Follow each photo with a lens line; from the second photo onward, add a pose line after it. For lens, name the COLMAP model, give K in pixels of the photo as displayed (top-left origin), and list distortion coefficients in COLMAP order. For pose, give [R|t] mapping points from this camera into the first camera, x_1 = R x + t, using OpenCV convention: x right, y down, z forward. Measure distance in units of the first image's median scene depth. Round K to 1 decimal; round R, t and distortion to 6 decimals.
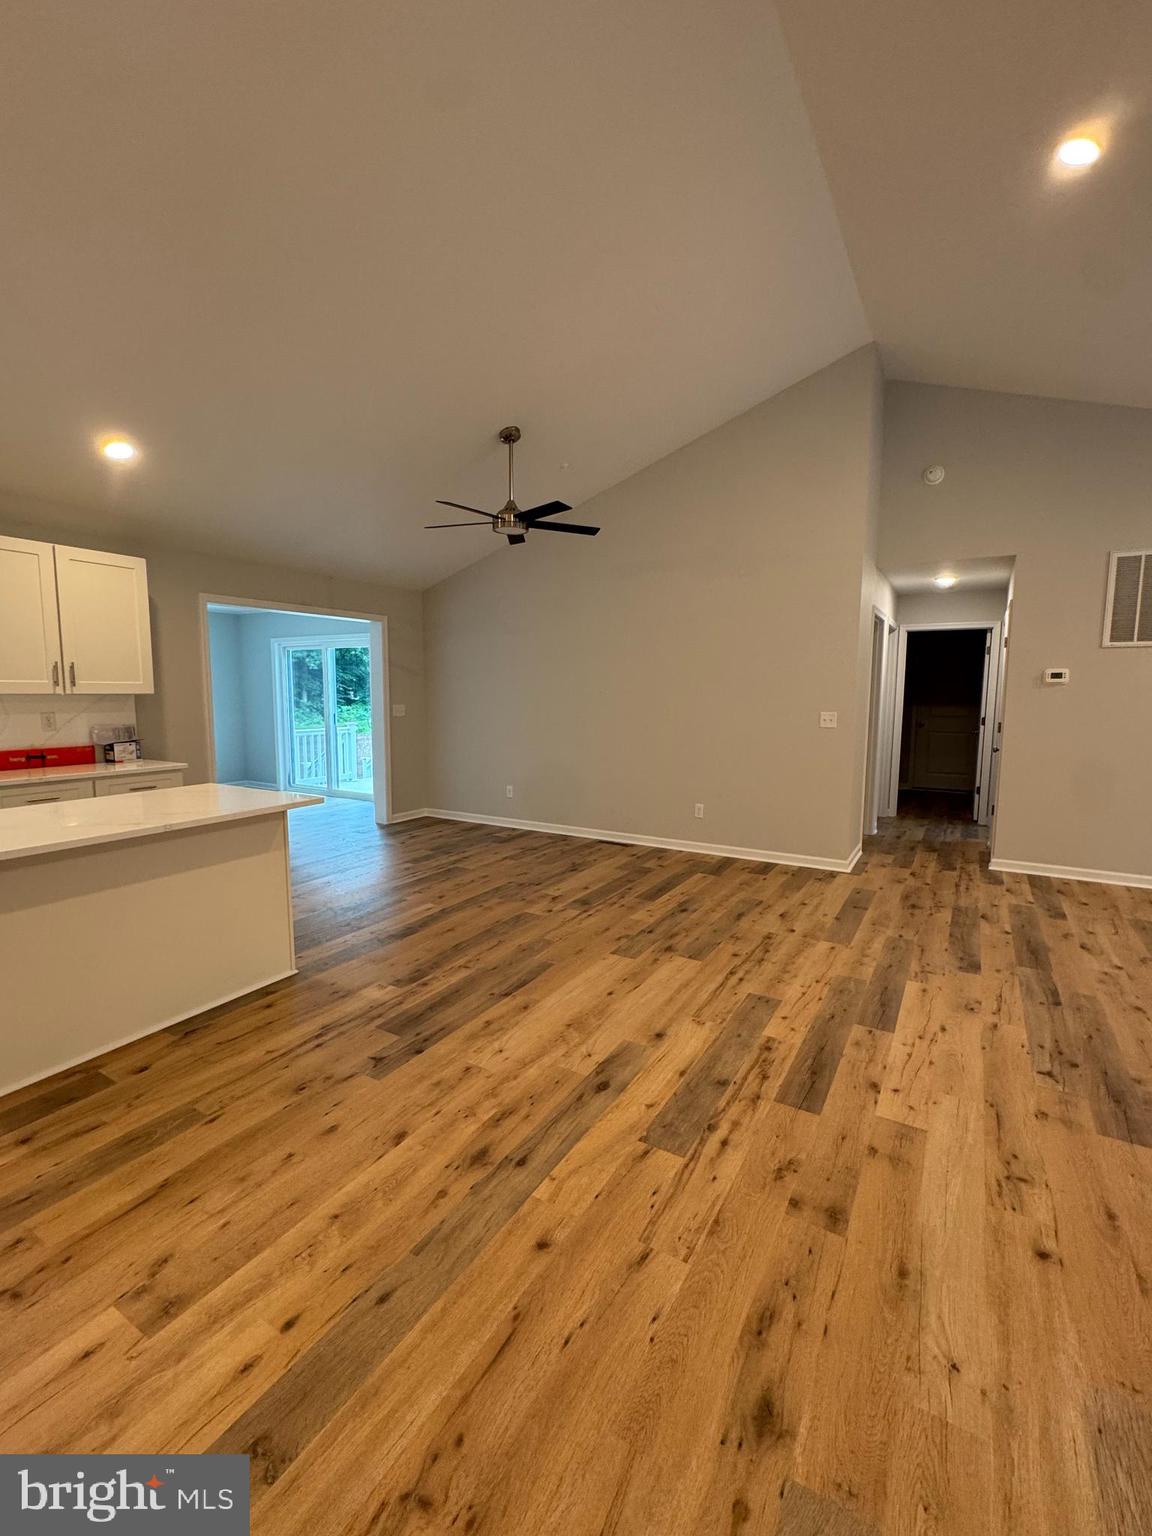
lens RADIAL K [[664.1, 0, 572.3], [0, 664.1, 772.7], [0, 0, 1]] dist [-0.003104, -0.000316]
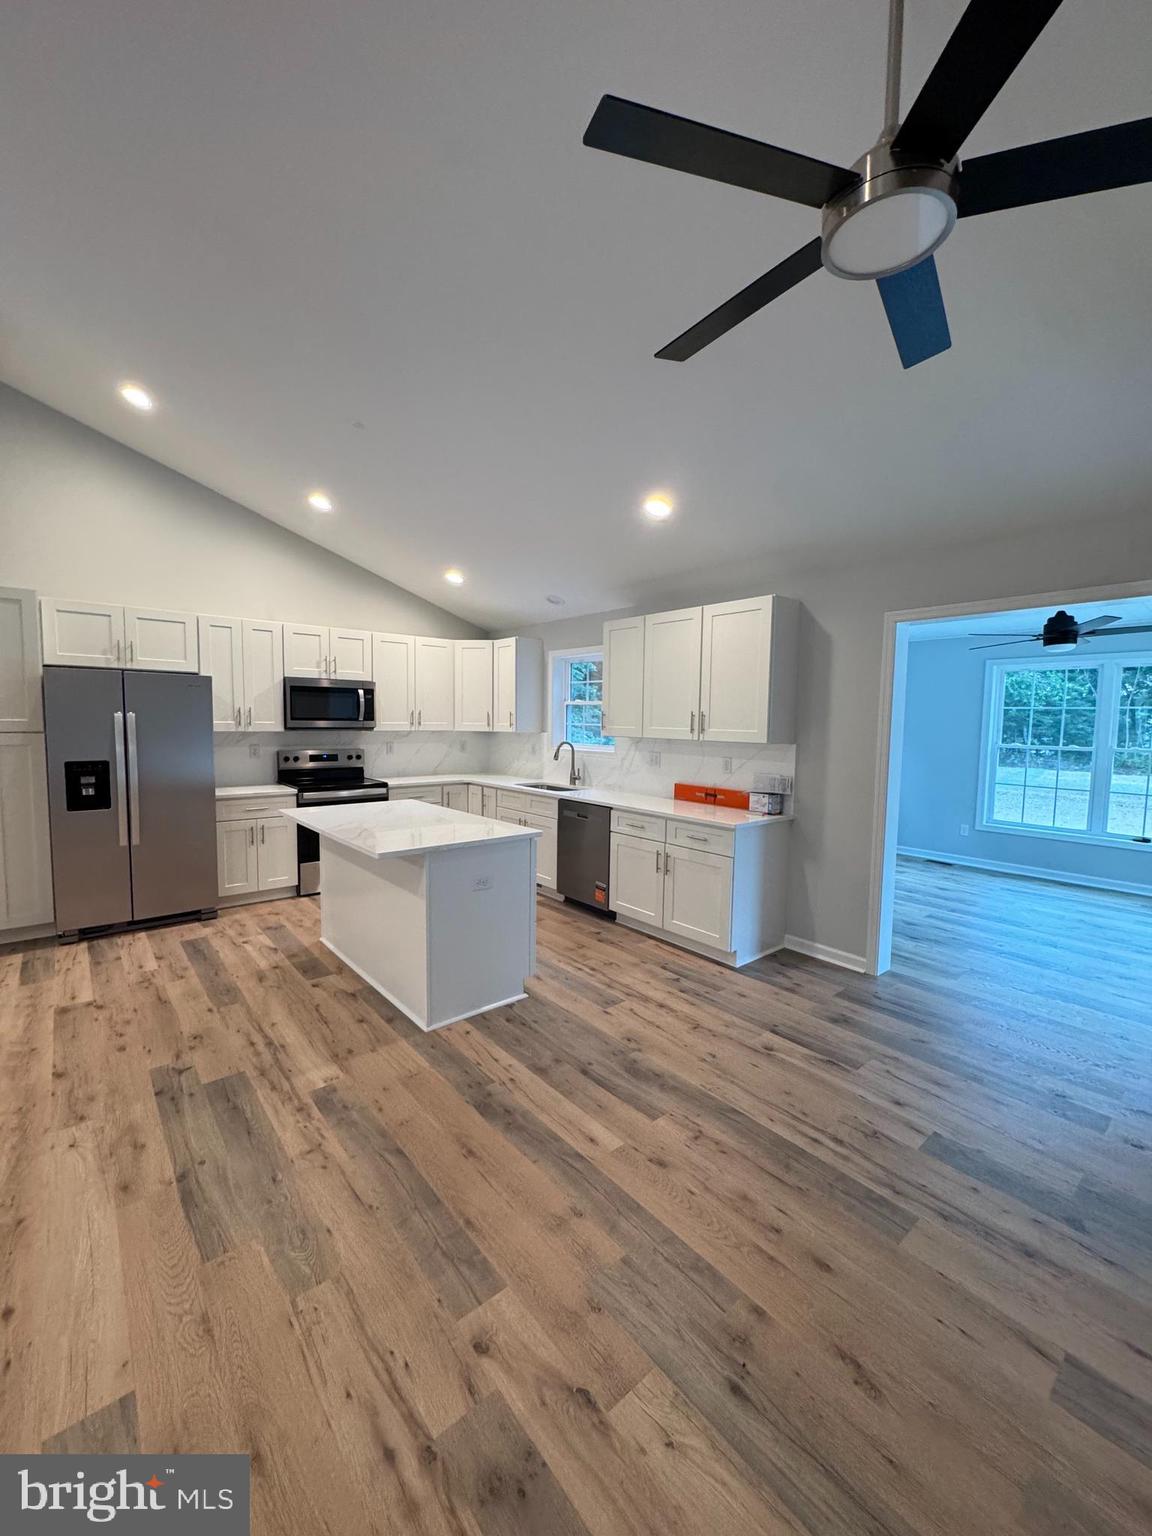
lens RADIAL K [[609.2, 0, 576.5], [0, 609.2, 766.8], [0, 0, 1]] dist [-0.000682, -0.000263]
pose [[-0.321415, 0.065589, -0.944664, 0.348113], [-0.132369, 0.984692, 0.113406, -0.221348], [0.937641, 0.161494, -0.307813, 1.527298]]
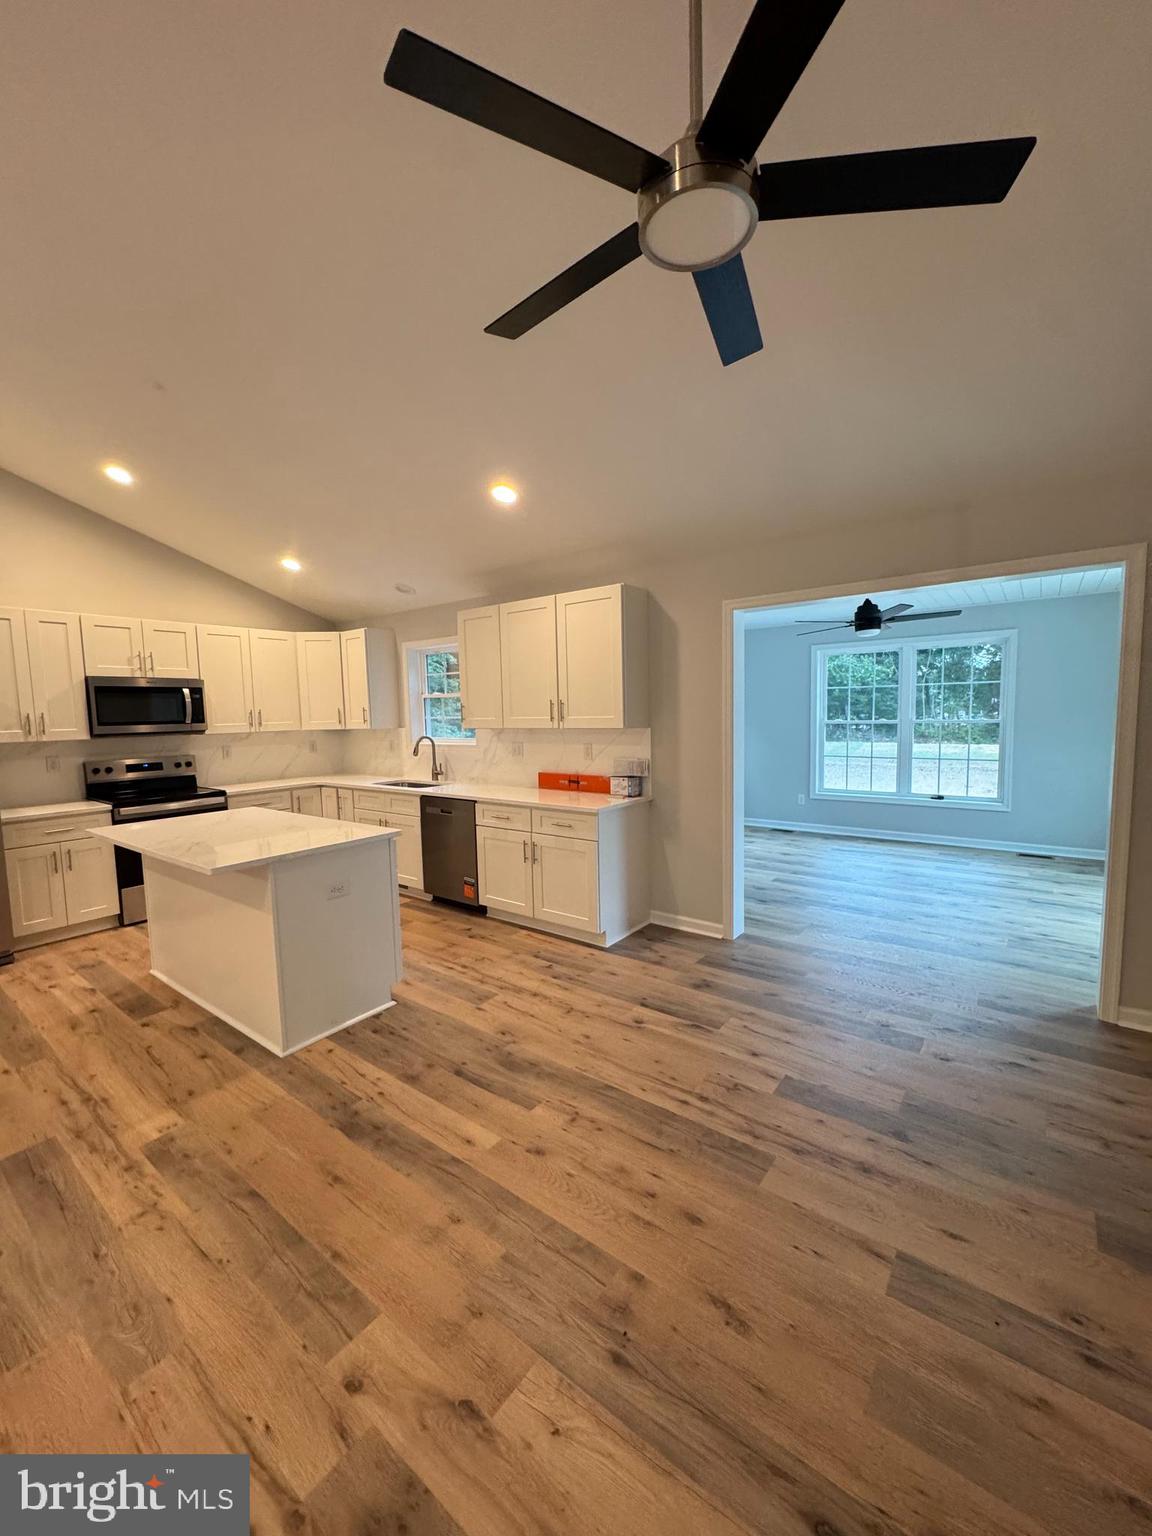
lens RADIAL K [[609.2, 0, 575.2], [0, 609.2, 766.2], [0, 0, 1]] dist [-0.000682, -0.000263]
pose [[-0.110465, 0.088517, -0.989930, 0.333065], [-0.099725, 0.990012, 0.099652, -0.217109], [0.988864, 0.109729, -0.100534, 1.538759]]
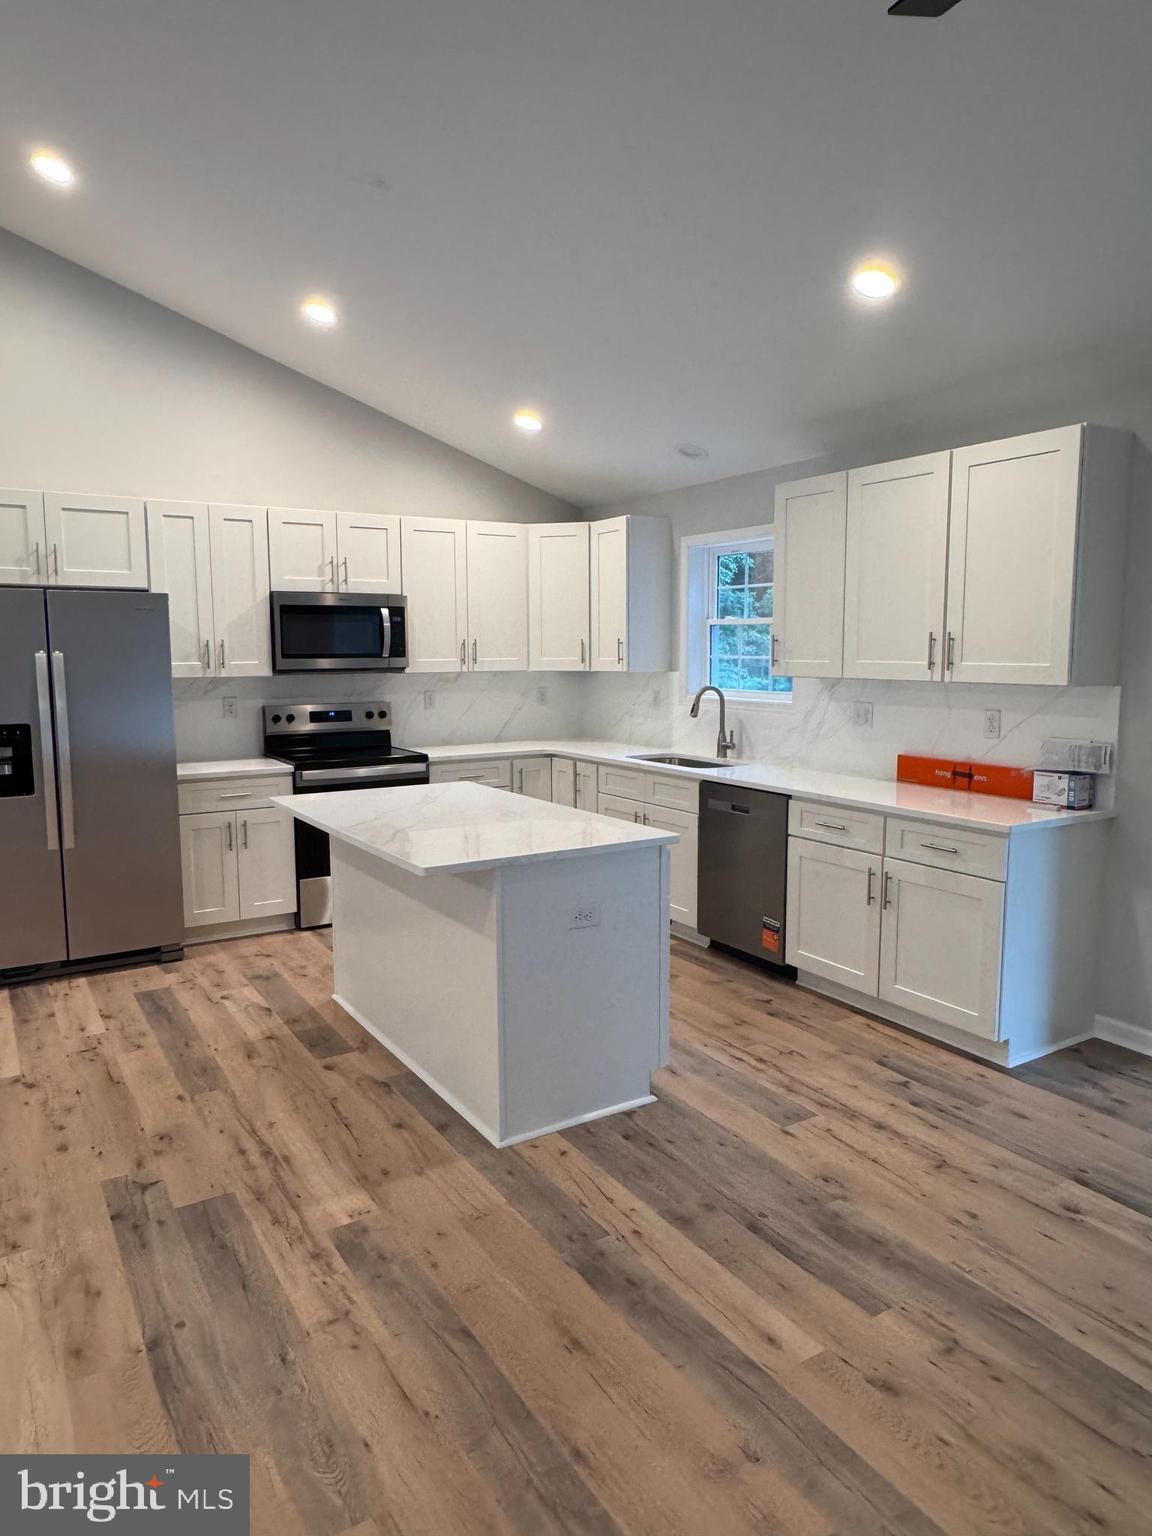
lens RADIAL K [[987.6, 0, 572.2], [0, 987.6, 764.4], [0, 0, 1]] dist [-0.006235, 0.005459]
pose [[-0.455116, 0.102837, -0.884474, 0.345960], [-0.107648, 0.979669, 0.169297, -0.221899], [0.883901, 0.172261, -0.434792, 1.506163]]
